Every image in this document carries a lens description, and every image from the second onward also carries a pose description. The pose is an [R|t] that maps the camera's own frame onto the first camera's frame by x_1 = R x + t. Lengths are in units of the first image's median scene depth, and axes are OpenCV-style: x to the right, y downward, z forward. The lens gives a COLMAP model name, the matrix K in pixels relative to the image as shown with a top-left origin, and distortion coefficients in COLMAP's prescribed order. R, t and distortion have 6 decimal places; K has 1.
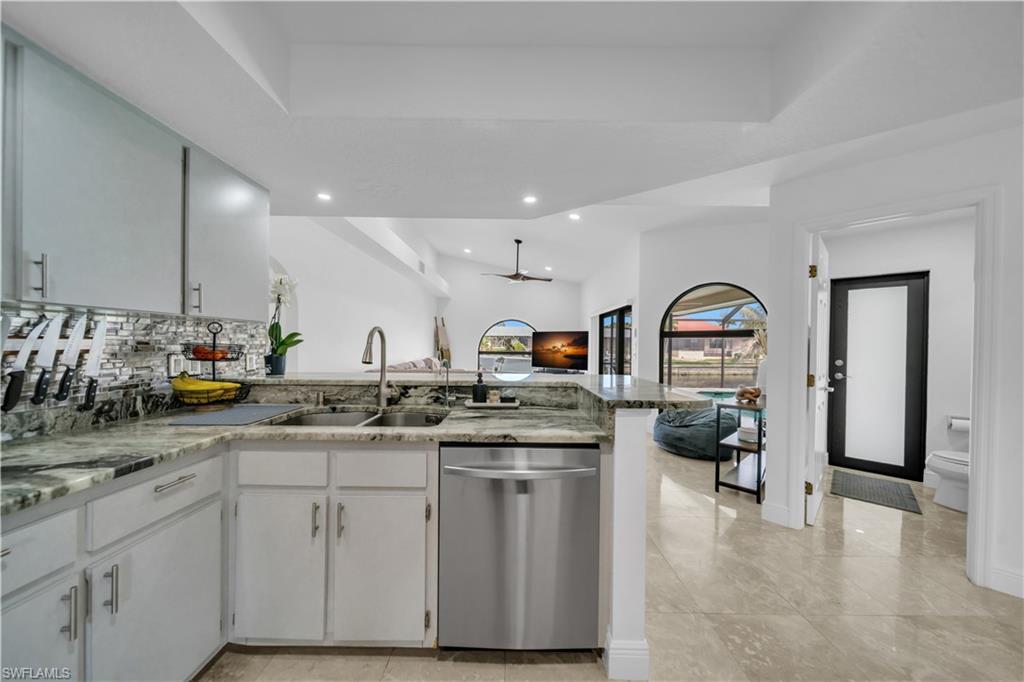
lens RADIAL K [[353.3, 0, 513.3], [0, 353.3, 346.5], [0, 0, 1]] dist [-0.000139, -0.000353]
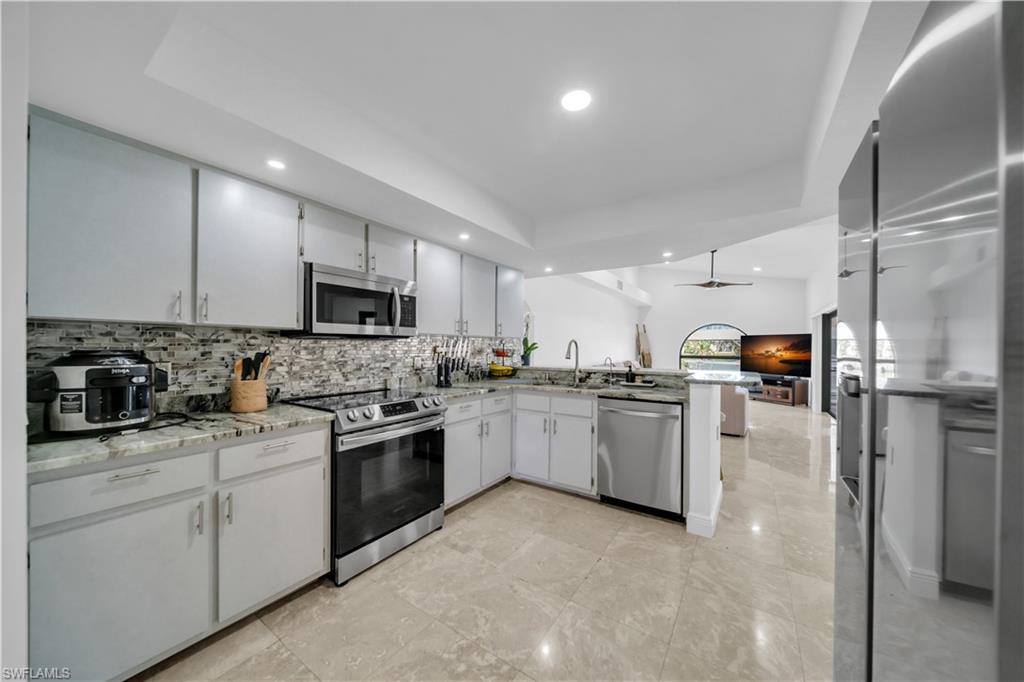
lens RADIAL K [[353.3, 0, 513.3], [0, 353.3, 346.5], [0, 0, 1]] dist [-0.000139, -0.000353]
pose [[0.830303, -0.007353, -0.557263, 0.383652], [-0.000214, 0.999909, -0.013511, 0.006396], [0.557312, 0.011337, 0.830226, -0.715285]]
